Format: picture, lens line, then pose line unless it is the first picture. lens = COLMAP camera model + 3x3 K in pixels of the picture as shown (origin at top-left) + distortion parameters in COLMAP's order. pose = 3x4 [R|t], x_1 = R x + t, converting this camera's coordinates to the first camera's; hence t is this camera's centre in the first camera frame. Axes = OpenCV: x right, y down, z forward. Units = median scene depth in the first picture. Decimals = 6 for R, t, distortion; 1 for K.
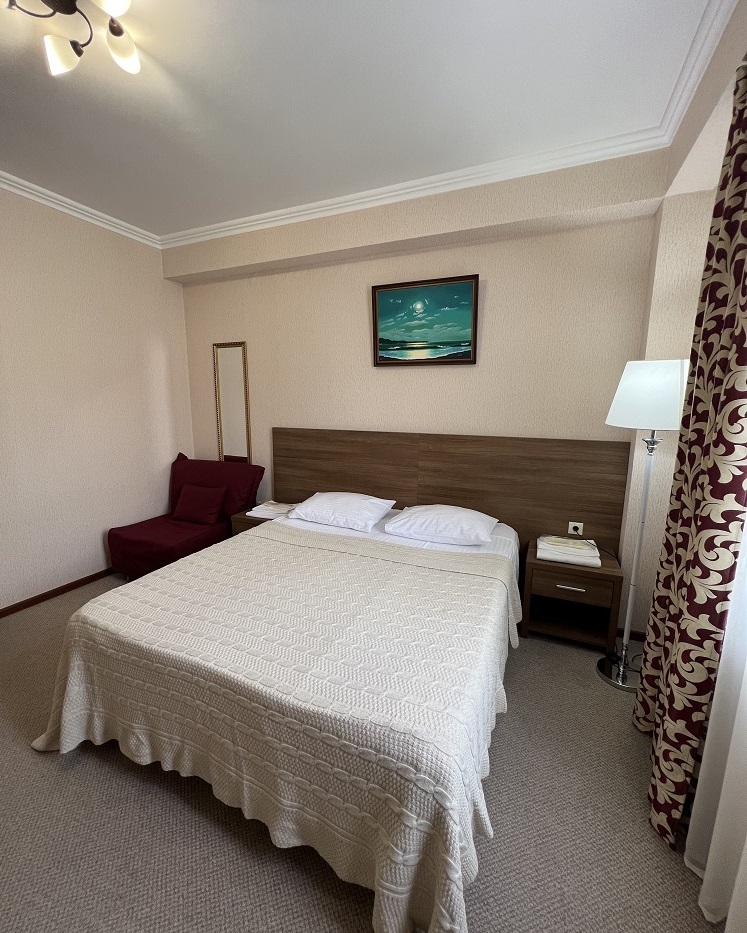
lens RADIAL K [[395.9, 0, 373.5], [0, 395.9, 466.5], [0, 0, 1]] dist [0.001850, 0.000079]
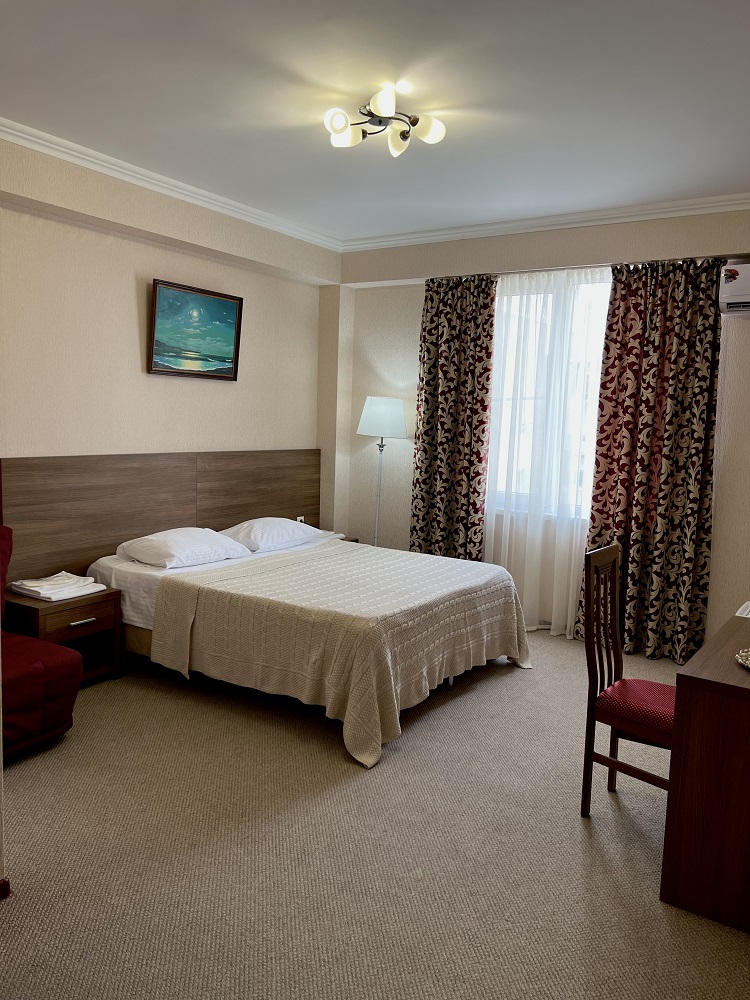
lens RADIAL K [[759.3, 0, 375.0], [0, 759.3, 500.0], [0, 0, 1]] dist [0.063887, -0.077379]
pose [[0.172195, -0.113697, 0.978479, -1.588793], [0.129799, 0.987274, 0.091877, -0.086837], [-0.976474, 0.111185, 0.184761, 0.311405]]
